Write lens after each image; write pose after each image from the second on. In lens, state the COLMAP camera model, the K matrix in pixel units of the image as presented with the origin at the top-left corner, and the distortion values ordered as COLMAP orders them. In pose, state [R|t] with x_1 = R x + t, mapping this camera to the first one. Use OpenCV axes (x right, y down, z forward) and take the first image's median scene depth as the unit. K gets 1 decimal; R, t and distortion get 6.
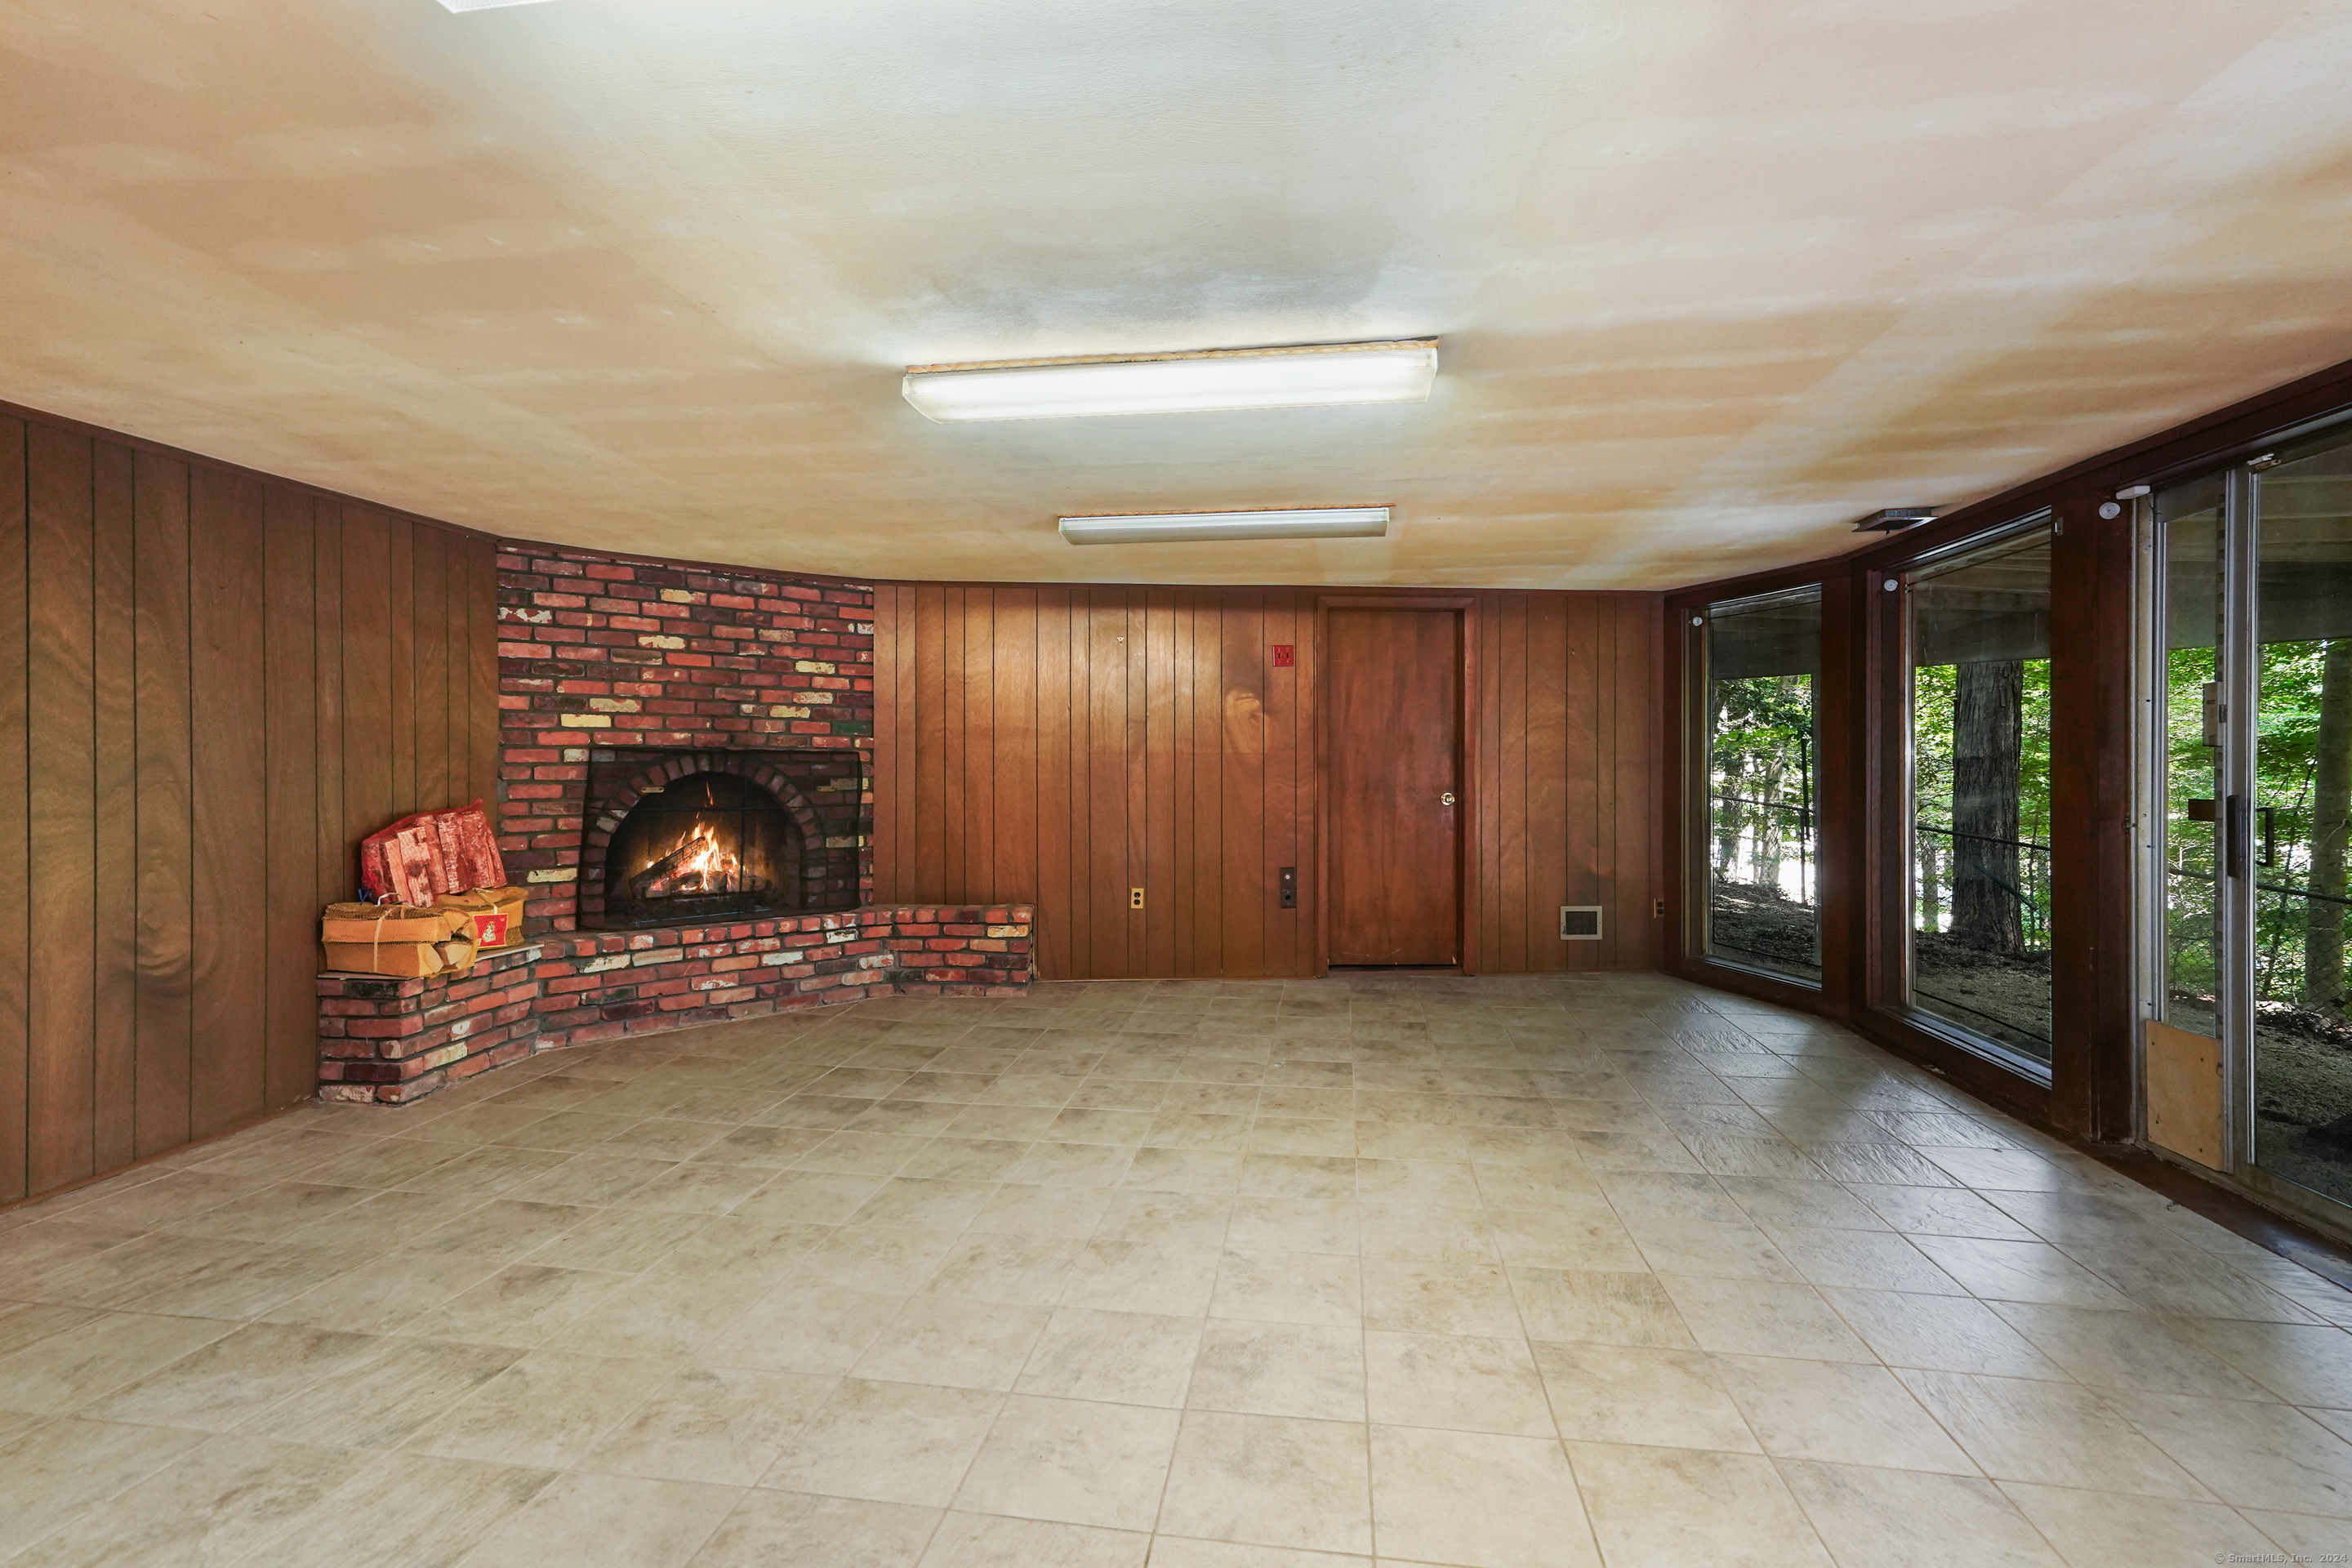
lens RADIAL K [[1045.3, 0, 1169.9], [0, 1045.3, 767.5], [0, 0, 1]] dist [-0.002423, -0.000190]
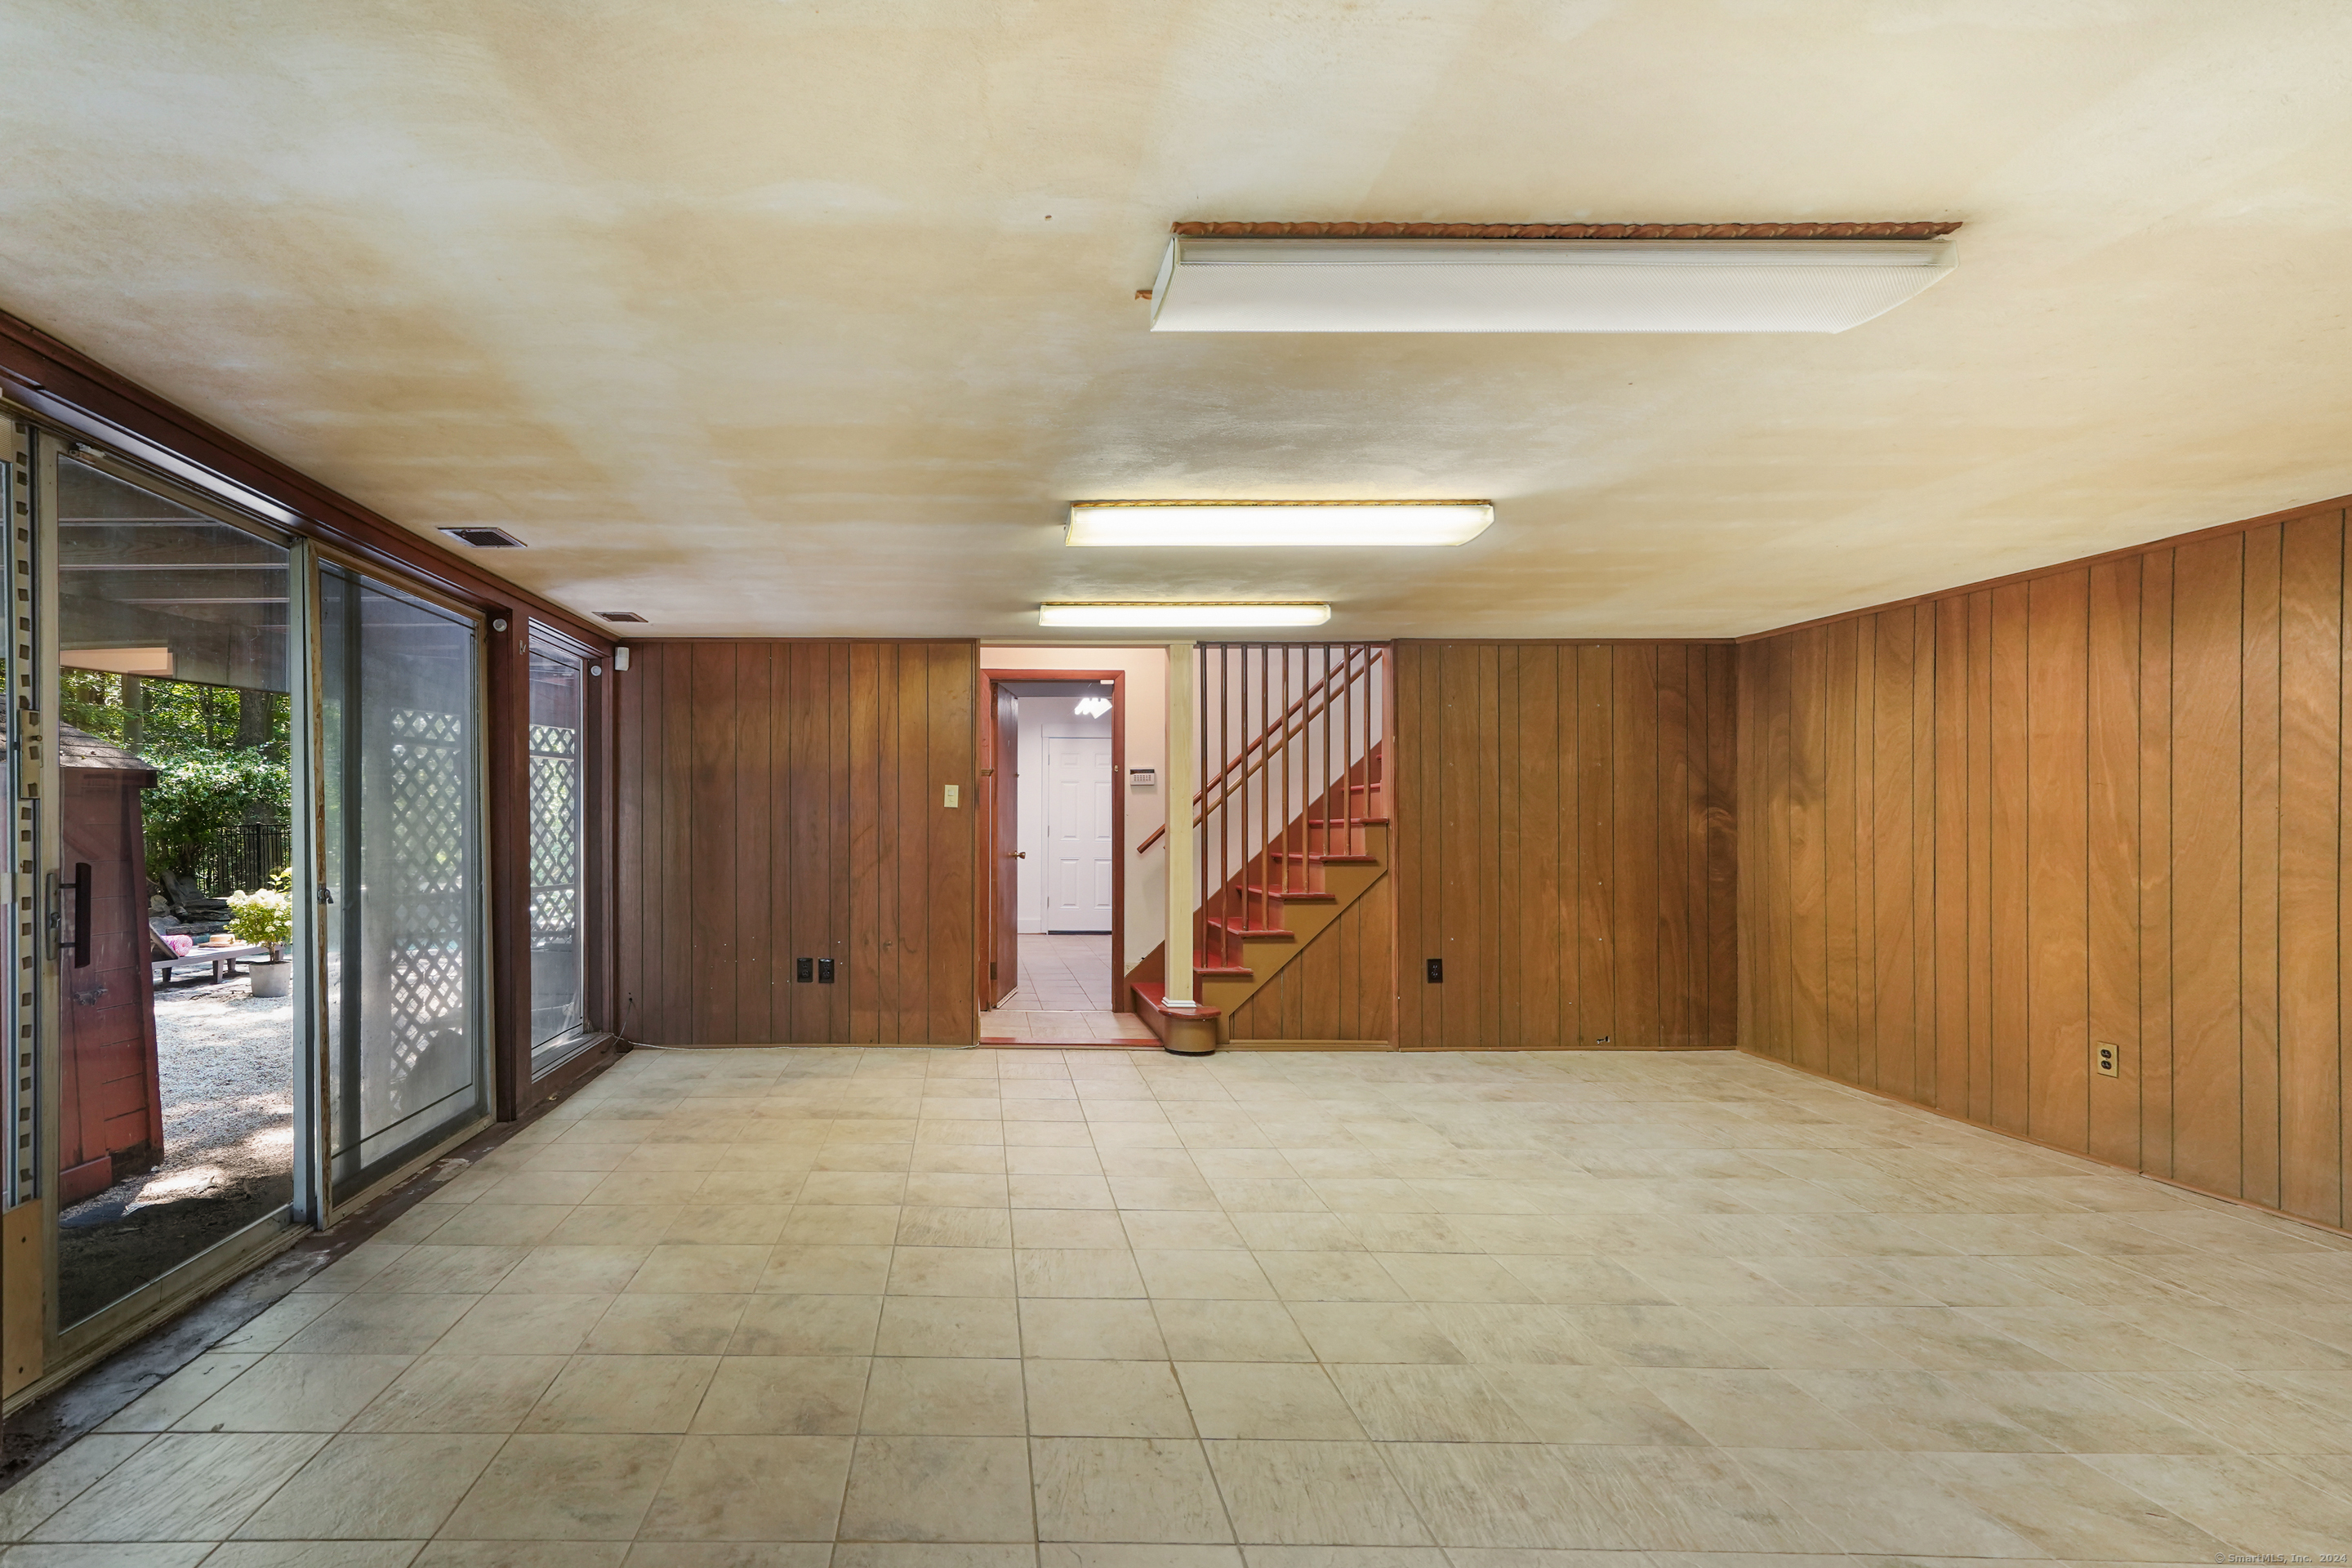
lens RADIAL K [[1070.2, 0, 1175.4], [0, 1070.2, 805.4], [0, 0, 1]] dist [0.015750, 0.001035]
pose [[-0.941624, -0.006055, -0.336612, 0.425805], [-0.002115, 0.999925, -0.012072, -0.009875], [0.336660, -0.010655, -0.941566, 1.689387]]
